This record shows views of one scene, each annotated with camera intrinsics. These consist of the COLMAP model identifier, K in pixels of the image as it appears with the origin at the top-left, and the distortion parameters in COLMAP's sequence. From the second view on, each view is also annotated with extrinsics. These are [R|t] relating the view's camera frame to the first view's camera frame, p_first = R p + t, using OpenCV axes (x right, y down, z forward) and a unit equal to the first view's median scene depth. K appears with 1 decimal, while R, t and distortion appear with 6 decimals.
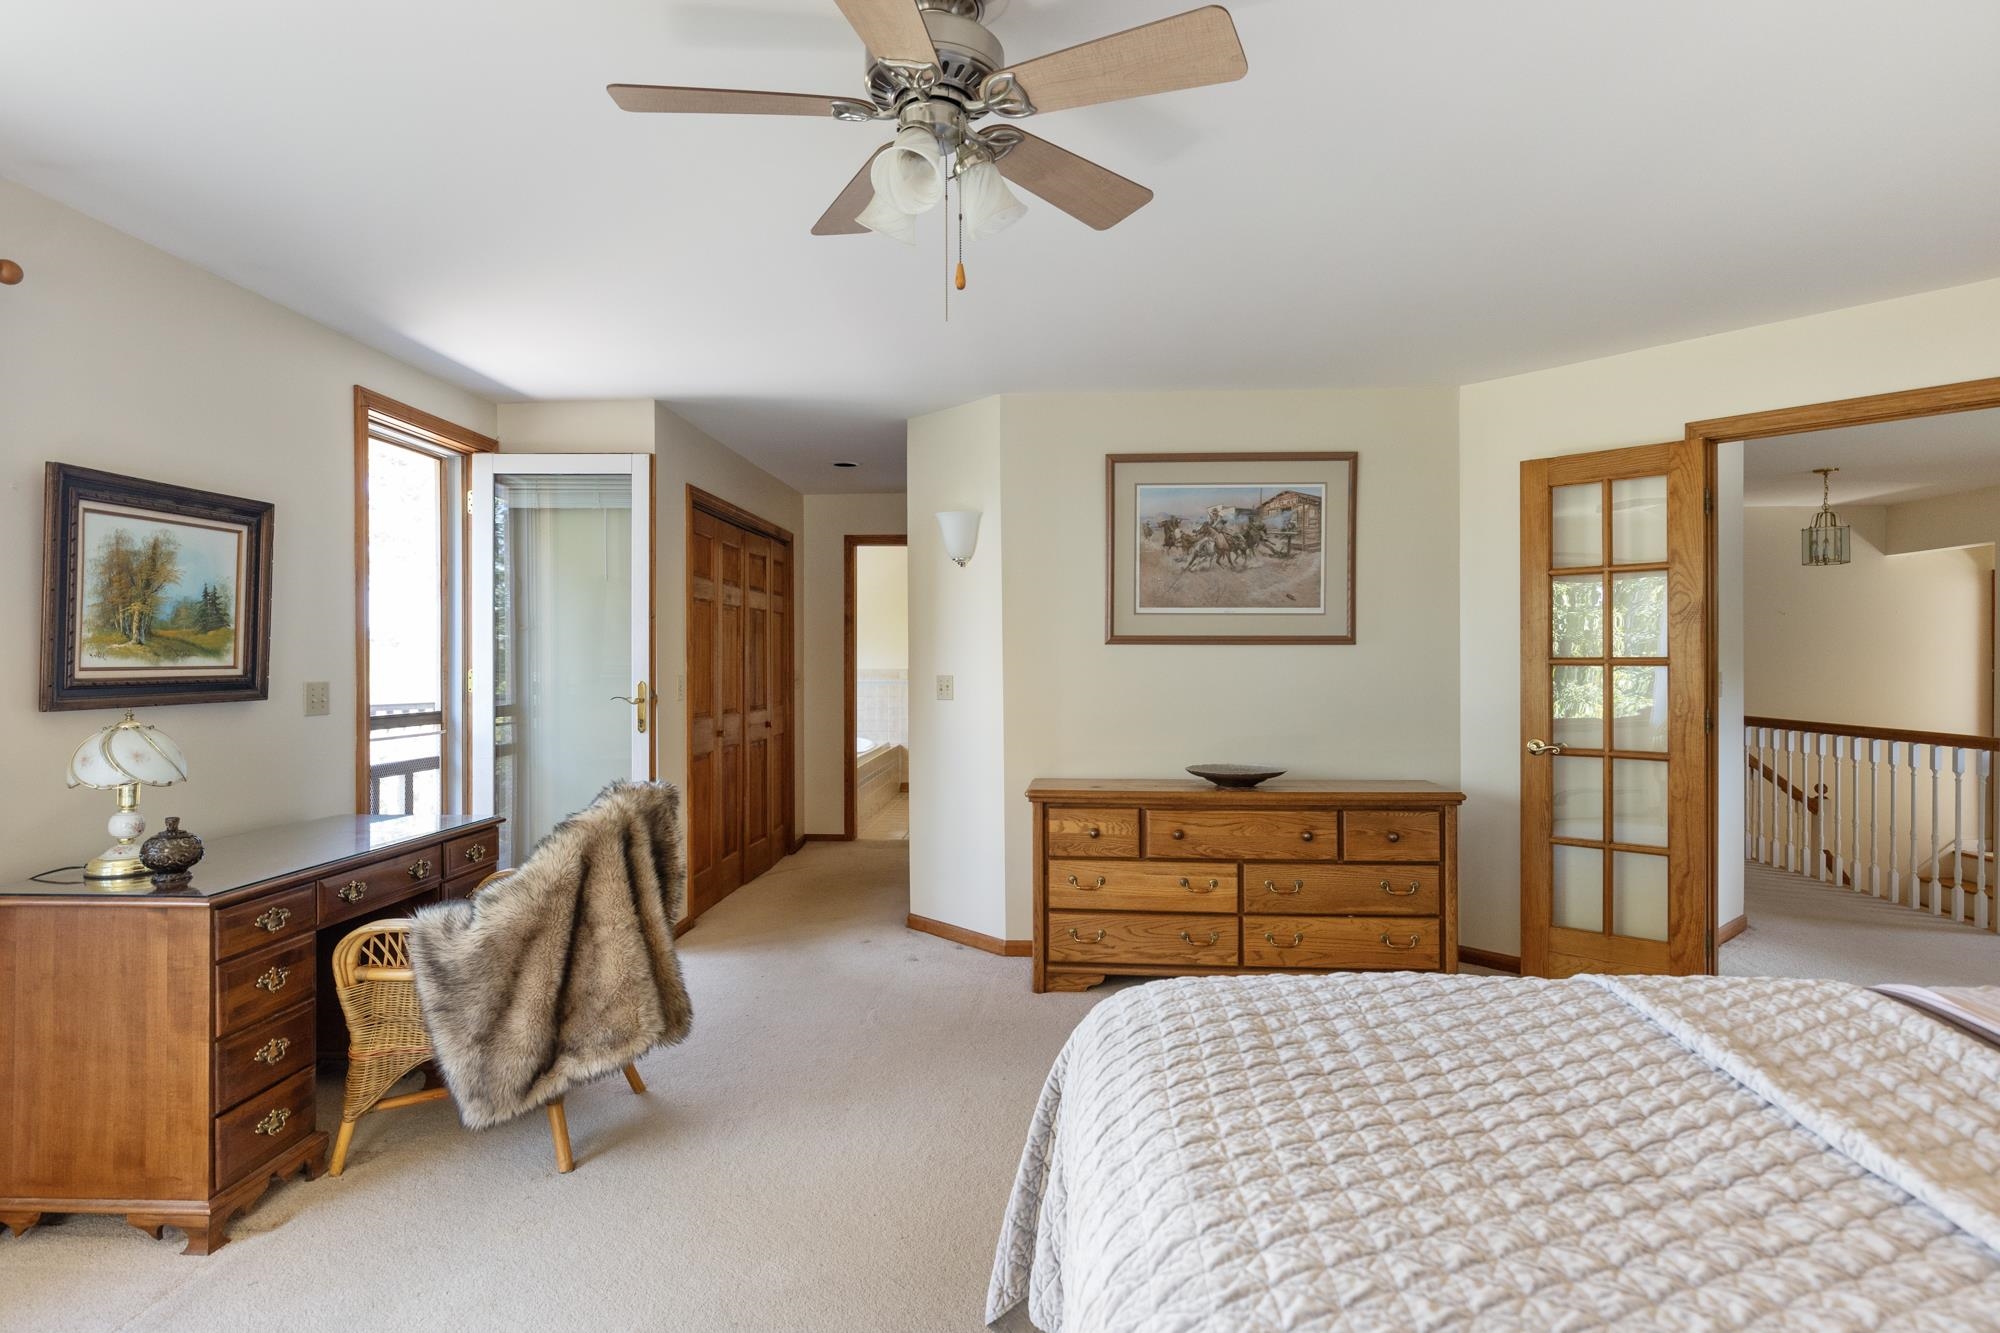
lens RADIAL K [[1075.9, 0, 1001.2], [0, 1075.9, 662.9], [0, 0, 1]] dist [0.002388, 0.000080]
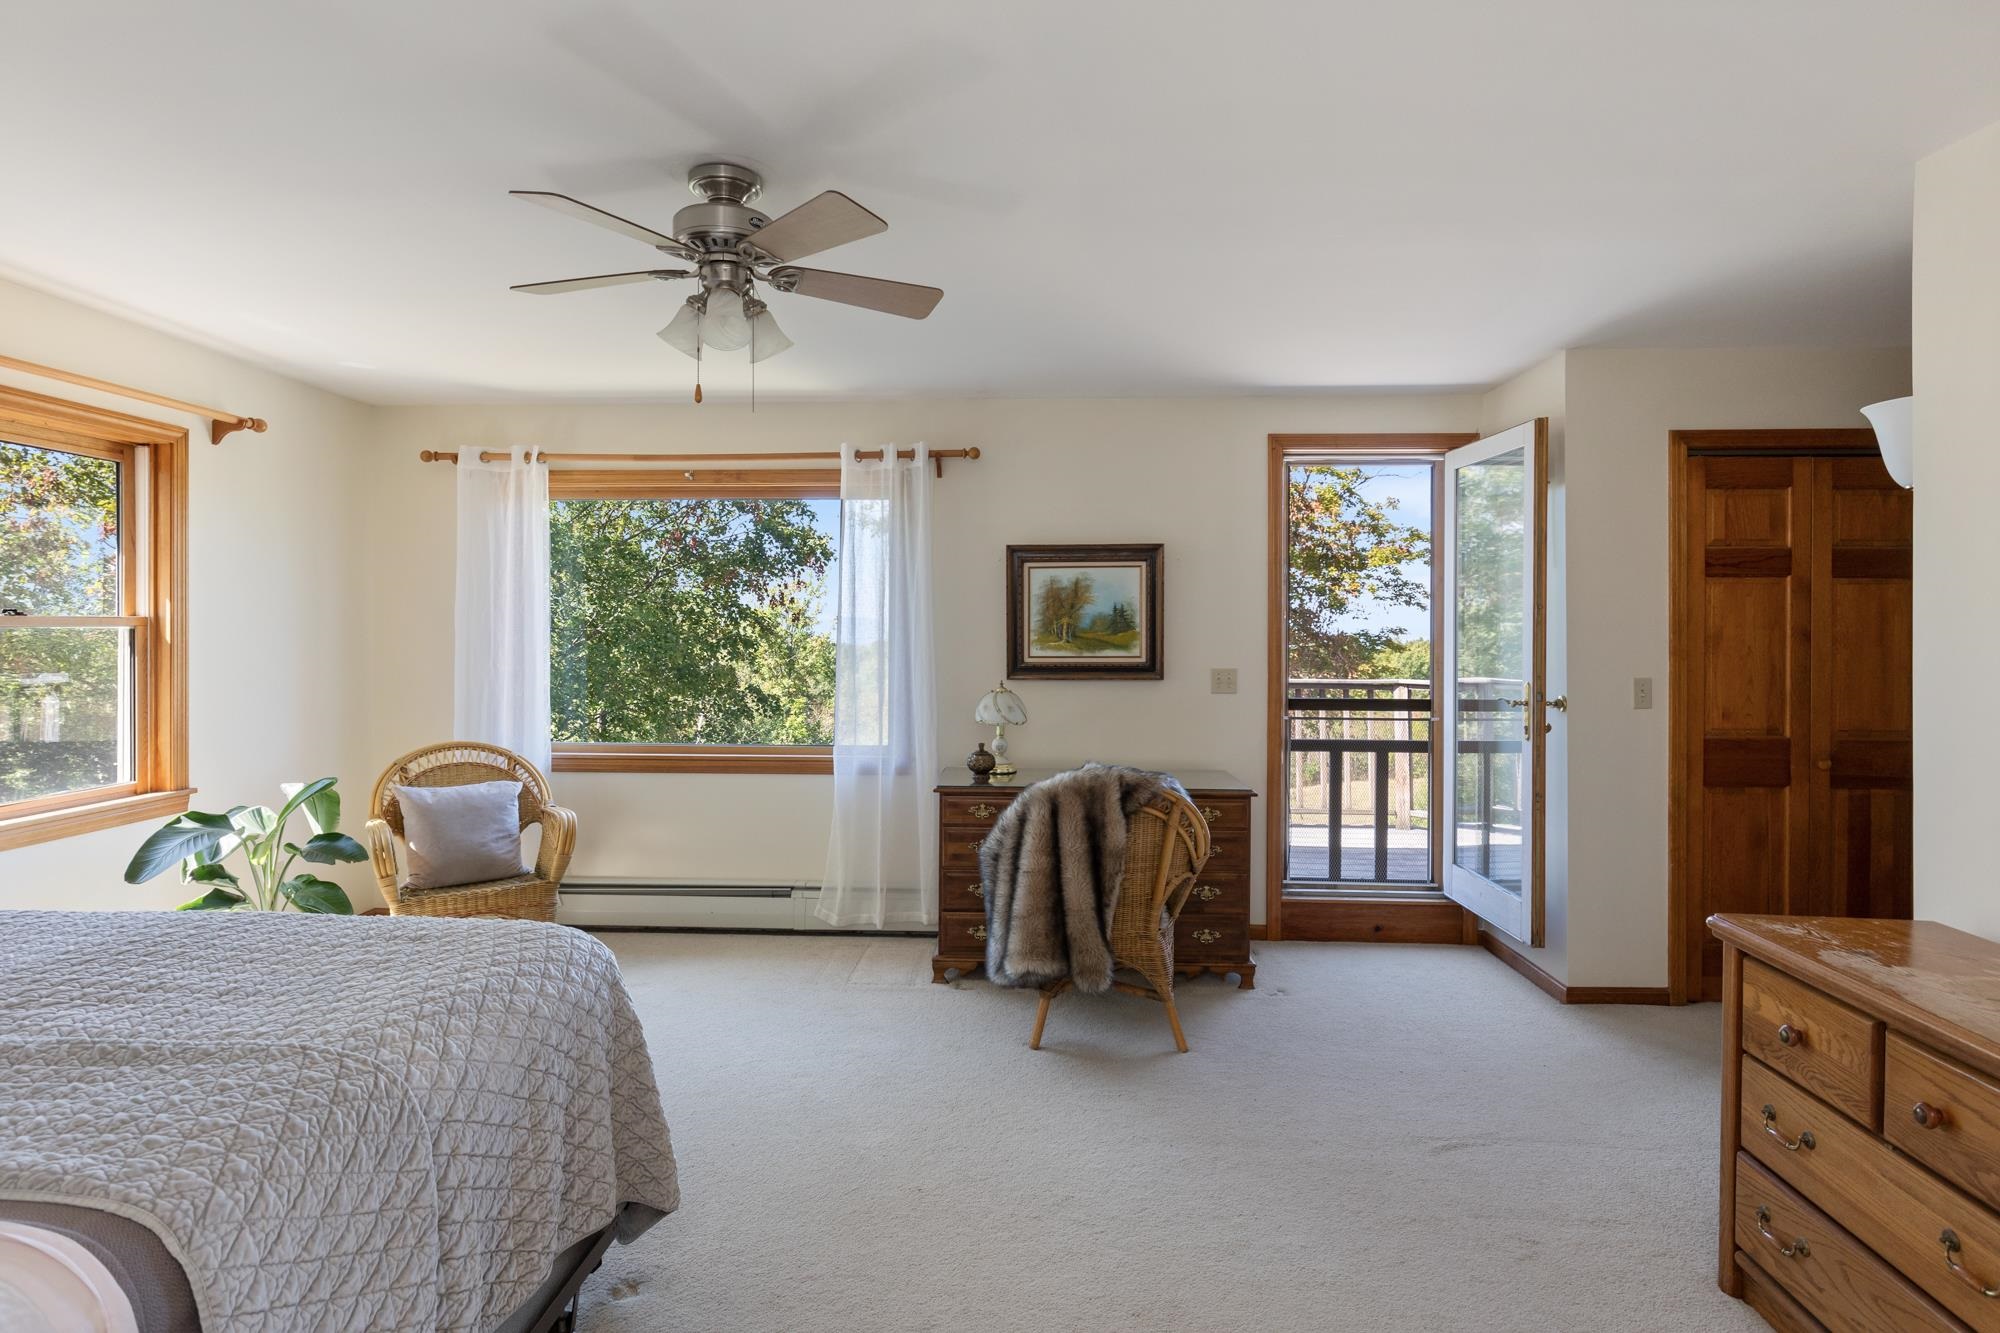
lens RADIAL K [[1045.1, 0, 984.6], [0, 1045.1, 623.5], [0, 0, 1]] dist [-0.001020, -0.000600]
pose [[-0.028132, -0.001844, -0.999603, 0.770091], [-0.000733, 0.999998, -0.001824, -0.040845], [0.999604, 0.000681, -0.028133, 0.854194]]
